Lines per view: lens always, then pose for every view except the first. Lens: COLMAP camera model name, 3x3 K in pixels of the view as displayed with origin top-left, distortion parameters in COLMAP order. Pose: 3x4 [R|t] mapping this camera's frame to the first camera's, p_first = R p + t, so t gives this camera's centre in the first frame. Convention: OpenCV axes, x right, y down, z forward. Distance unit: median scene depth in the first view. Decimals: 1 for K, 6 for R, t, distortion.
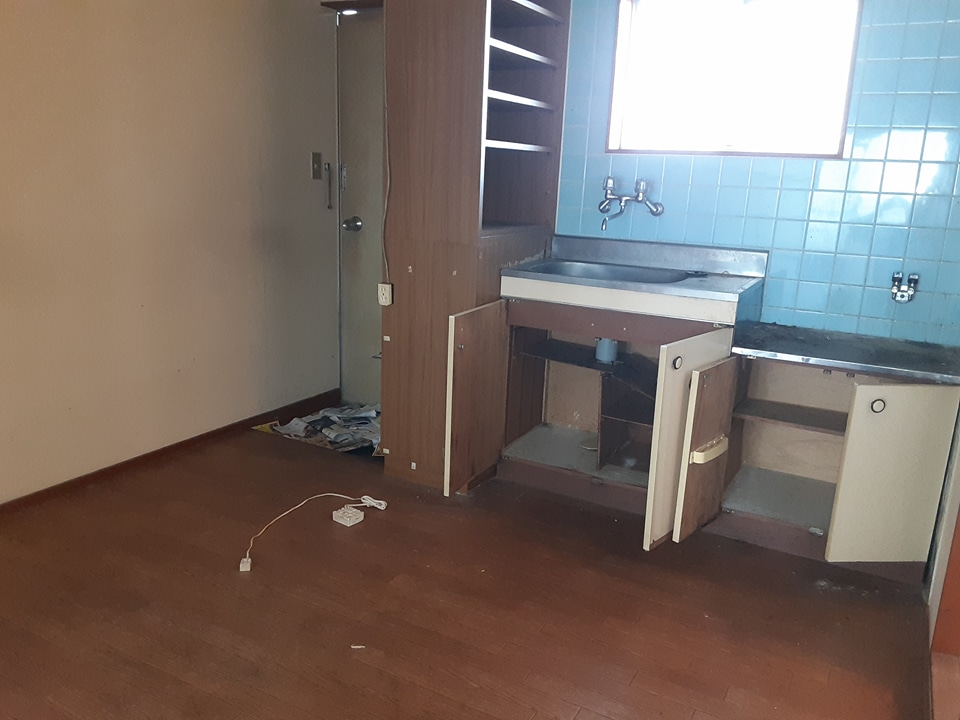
lens RADIAL K [[780.6, 0, 474.0], [0, 780.6, 362.4], [0, 0, 1]] dist [0.124450, -0.203567]
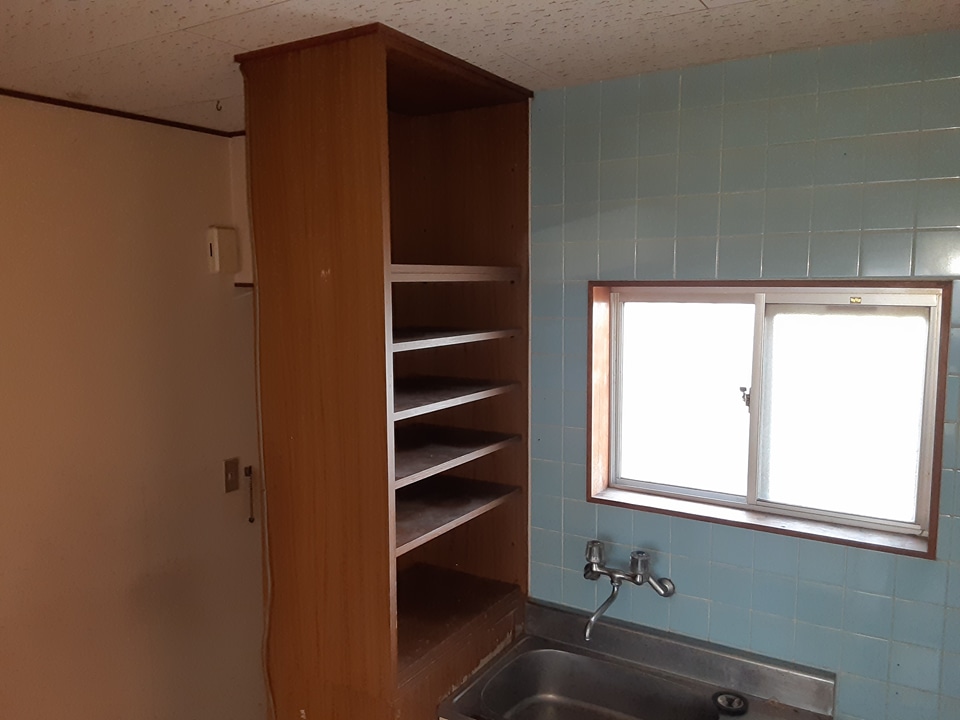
lens RADIAL K [[780.6, 0, 474.0], [0, 780.6, 362.4], [0, 0, 1]] dist [0.124450, -0.203567]
pose [[0.998327, -0.035675, -0.045492, 0.097413], [0.029079, 0.989979, -0.138189, -0.288627], [0.049966, 0.136635, 0.989361, 0.254235]]
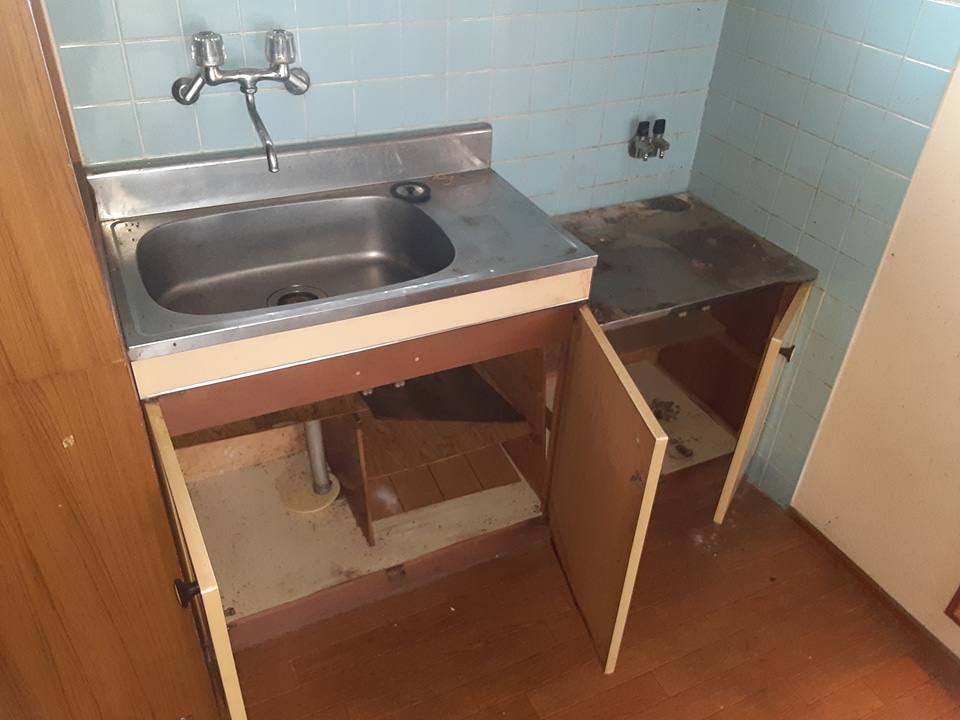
lens RADIAL K [[780.6, 0, 474.0], [0, 780.6, 362.4], [0, 0, 1]] dist [0.124450, -0.203567]
pose [[0.574577, -0.483246, 0.660556, -0.125707], [0.194491, 0.864580, 0.463329, -0.242793], [-0.795006, -0.137746, 0.590755, 0.554933]]
